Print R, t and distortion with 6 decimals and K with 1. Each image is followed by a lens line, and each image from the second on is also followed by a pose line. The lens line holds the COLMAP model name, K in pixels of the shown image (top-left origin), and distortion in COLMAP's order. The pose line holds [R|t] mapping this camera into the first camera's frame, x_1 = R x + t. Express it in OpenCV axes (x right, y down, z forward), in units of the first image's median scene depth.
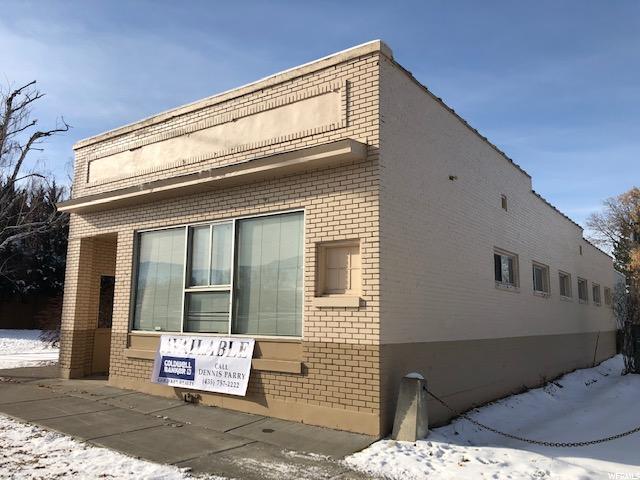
lens RADIAL K [[517.5, 0, 320.0], [0, 517.5, 240.0], [0, 0, 1]] dist [0.161238, -0.371258]
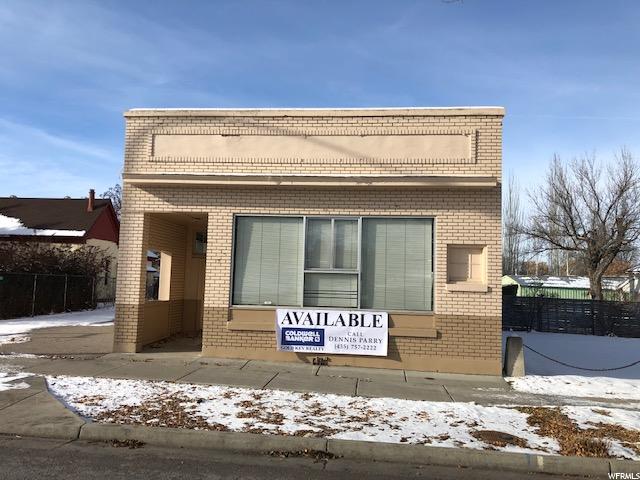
lens RADIAL K [[517.5, 0, 320.0], [0, 517.5, 240.0], [0, 0, 1]] dist [0.161238, -0.371258]
pose [[0.859809, 0.051078, 0.508055, -0.889145], [-0.088299, 0.994868, 0.049413, -0.039002], [-0.502924, -0.087347, 0.859906, -0.019828]]
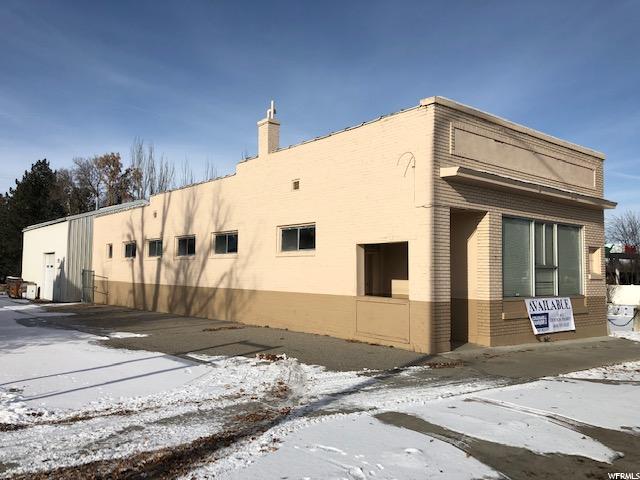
lens RADIAL K [[518.8, 0, 320.0], [0, 518.8, 240.0], [0, 0, 1]] dist [0.048017, -0.001498]
pose [[0.235240, 0.050084, 0.970646, -1.900424], [-0.146428, 0.989099, -0.015549, 0.141041], [-0.960844, -0.138472, 0.240009, 1.322150]]
